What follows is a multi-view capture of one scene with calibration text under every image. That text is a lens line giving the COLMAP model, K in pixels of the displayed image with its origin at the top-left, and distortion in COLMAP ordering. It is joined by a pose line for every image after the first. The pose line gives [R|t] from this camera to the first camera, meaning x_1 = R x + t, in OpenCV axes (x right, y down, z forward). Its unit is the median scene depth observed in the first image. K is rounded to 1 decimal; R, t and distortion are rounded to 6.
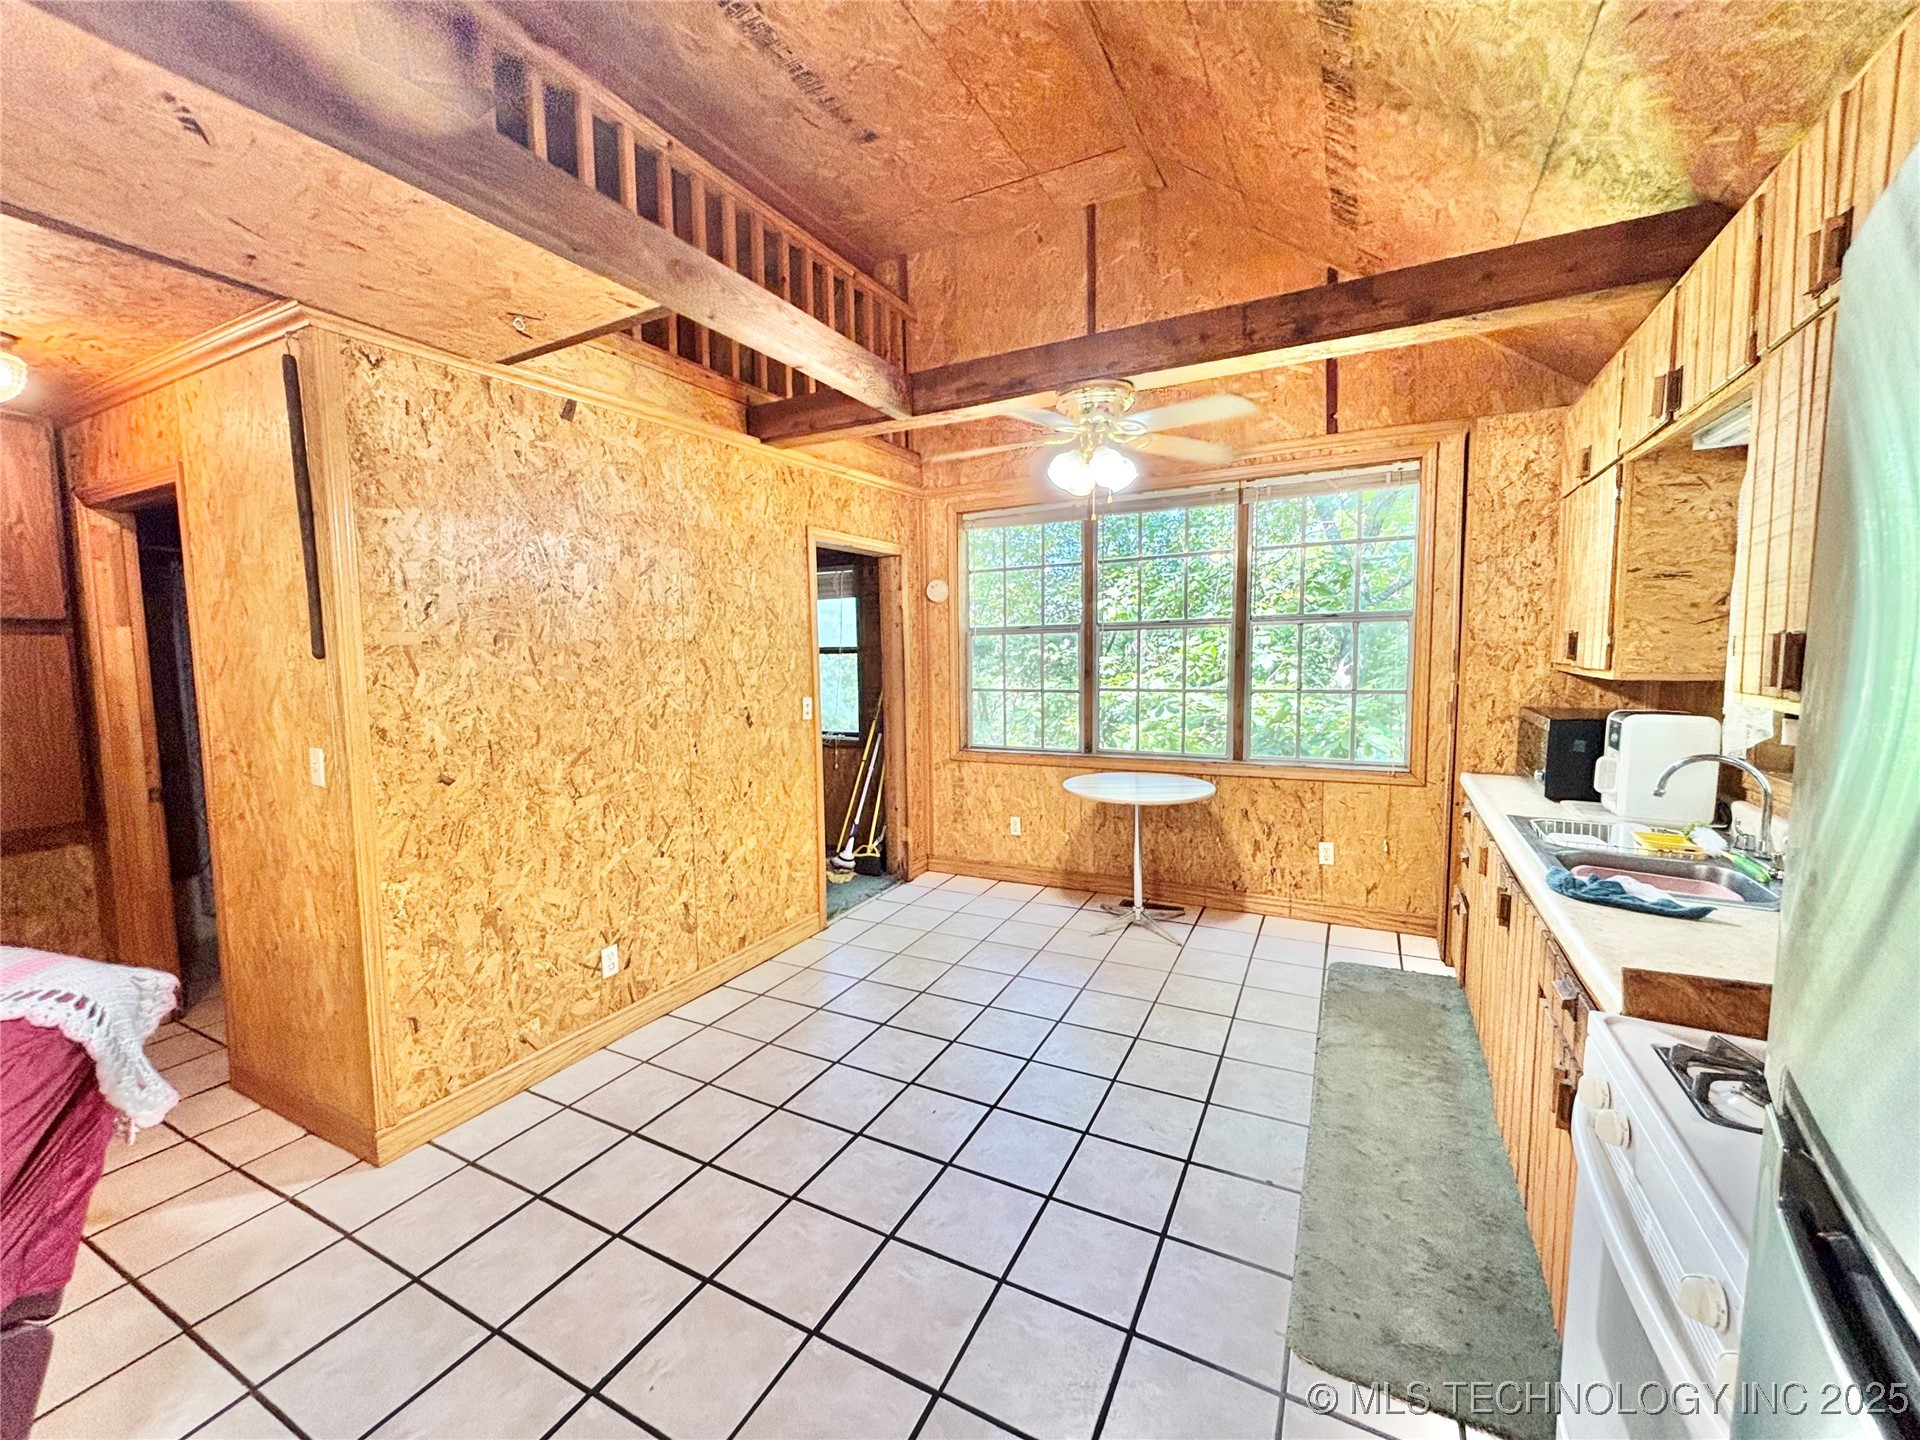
lens RADIAL K [[778.5, 0, 957.7], [0, 778.5, 712.6], [0, 0, 1]] dist [0.000591, 0.000212]
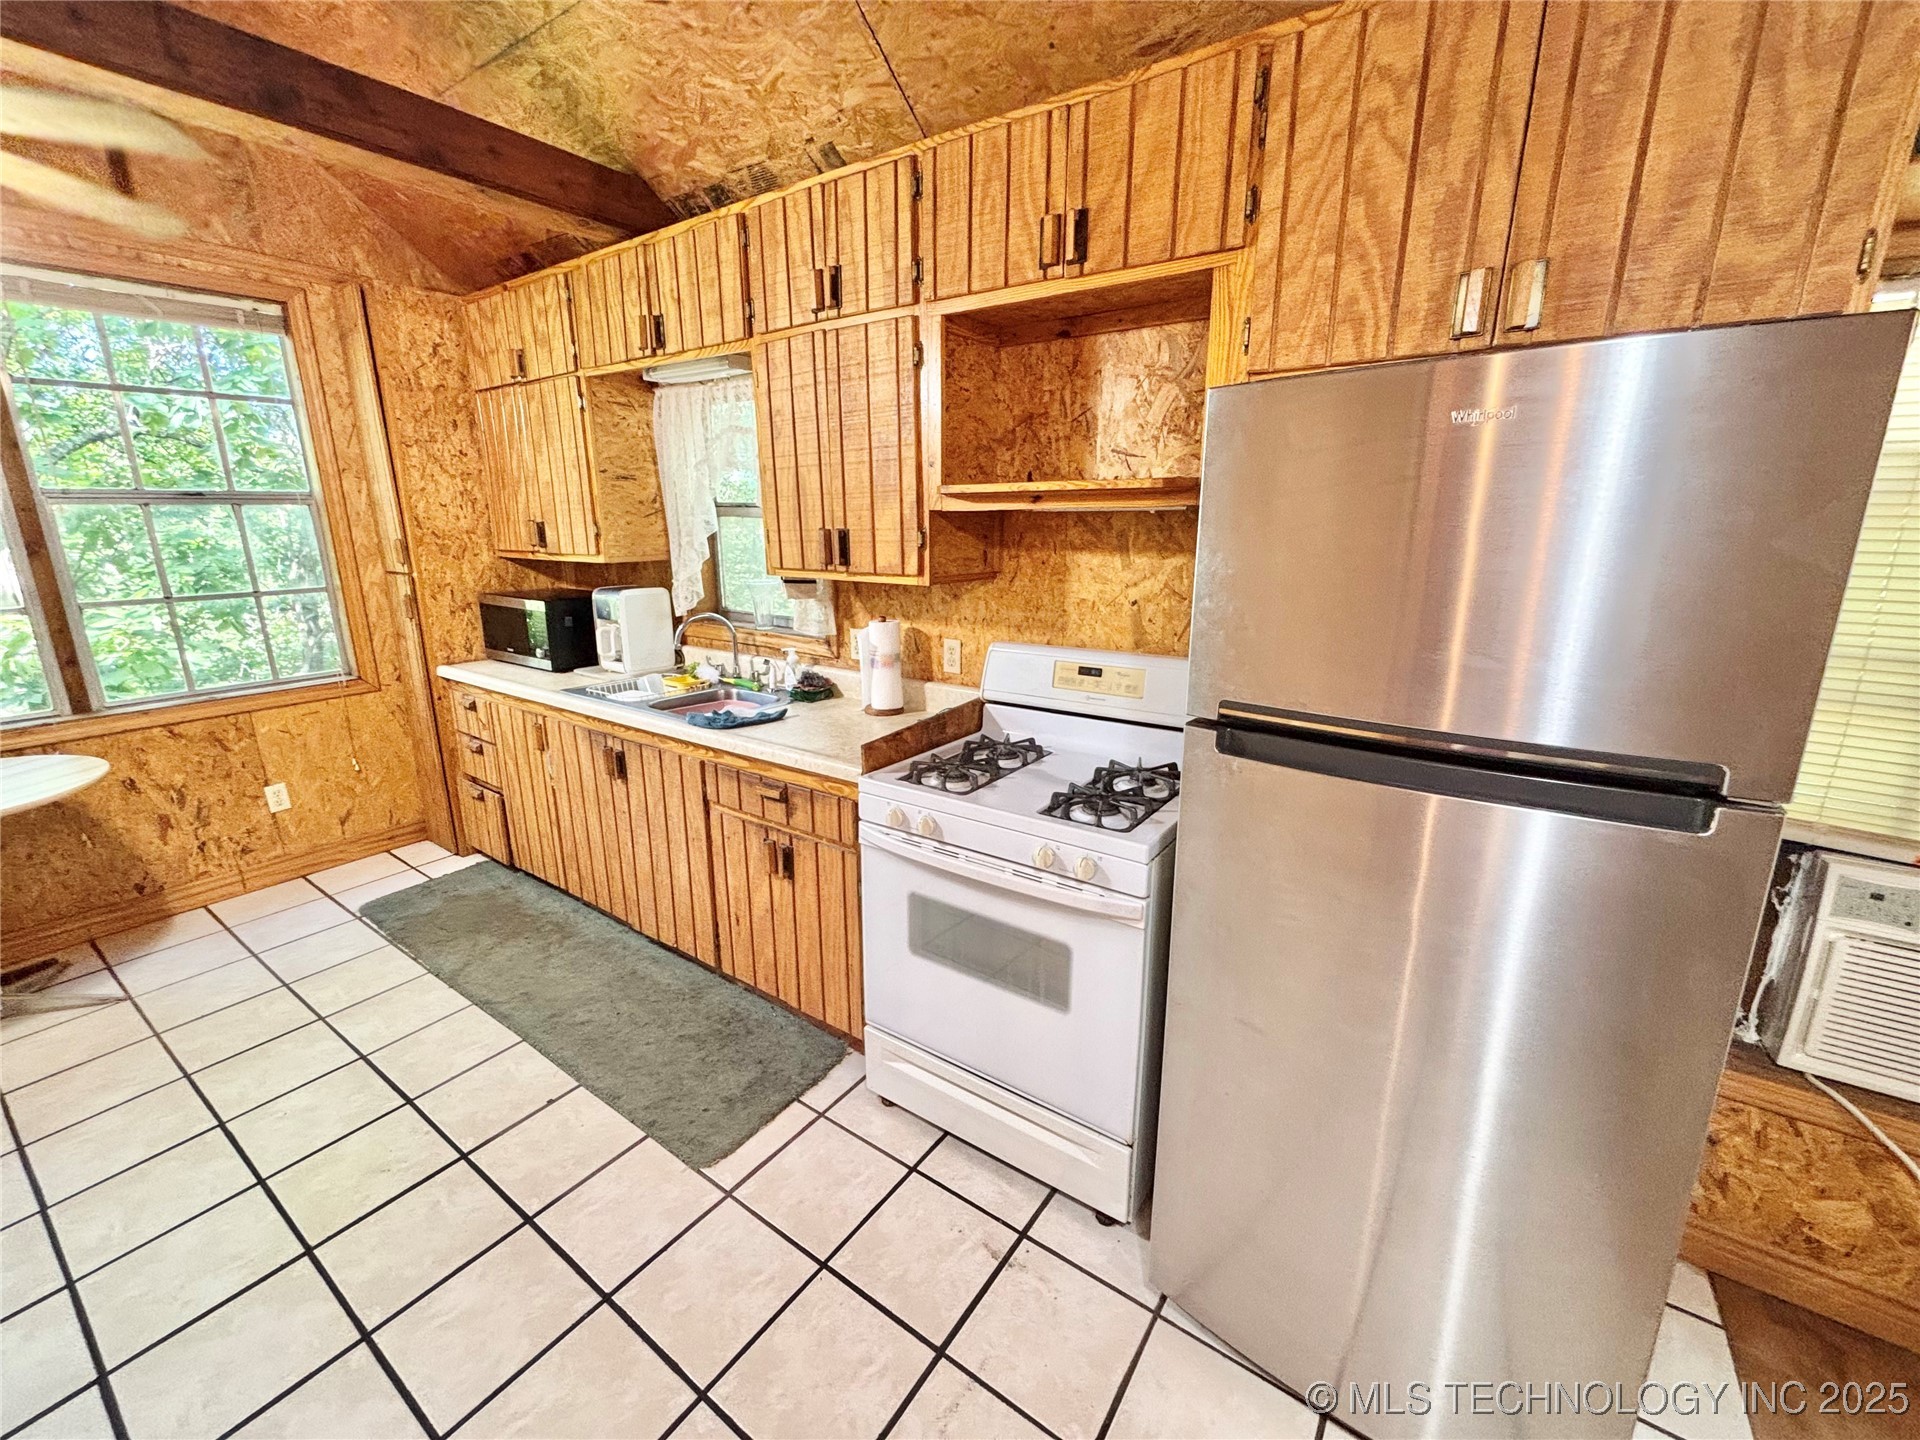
lens RADIAL K [[778.5, 0, 960.5], [0, 778.5, 713.8], [0, 0, 1]] dist [0.000591, 0.000212]
pose [[0.129129, -0.230648, 0.964431, -0.239758], [0.087425, 0.971434, 0.220618, -0.025048], [-0.987766, 0.055827, 0.145605, 0.214743]]
